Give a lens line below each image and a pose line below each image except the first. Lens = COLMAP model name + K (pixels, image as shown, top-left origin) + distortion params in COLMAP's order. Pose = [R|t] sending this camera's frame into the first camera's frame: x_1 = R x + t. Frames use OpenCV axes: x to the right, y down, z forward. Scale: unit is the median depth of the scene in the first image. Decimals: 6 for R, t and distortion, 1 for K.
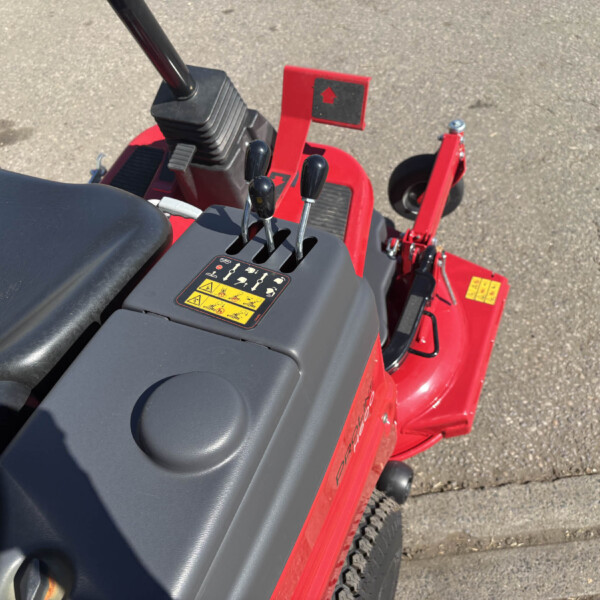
lens RADIAL K [[613.3, 0, 300.0], [0, 613.3, 300.0], [0, 0, 1]] dist [0.034532, 0.035481]
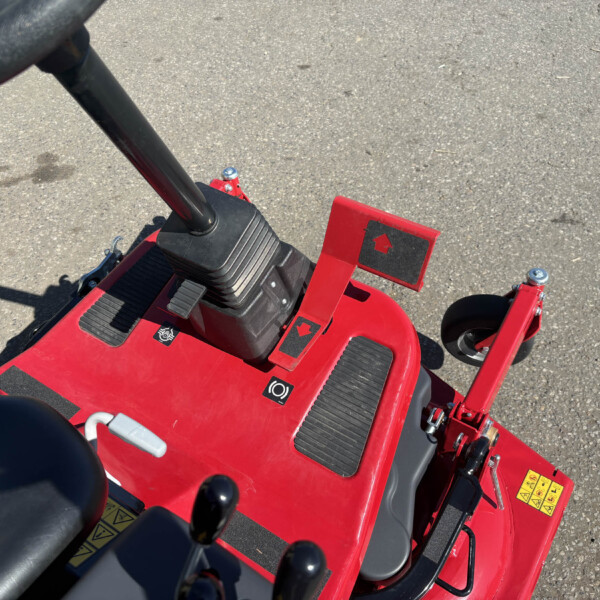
lens RADIAL K [[603.7, 0, 300.0], [0, 603.7, 300.0], [0, 0, 1]] dist [0.032188, 0.009069]
pose [[0.983076, 0.167367, -0.074501, 0.007445], [-0.169157, 0.985418, -0.018356, -0.155315], [0.070343, 0.030648, 0.997052, 0.148236]]
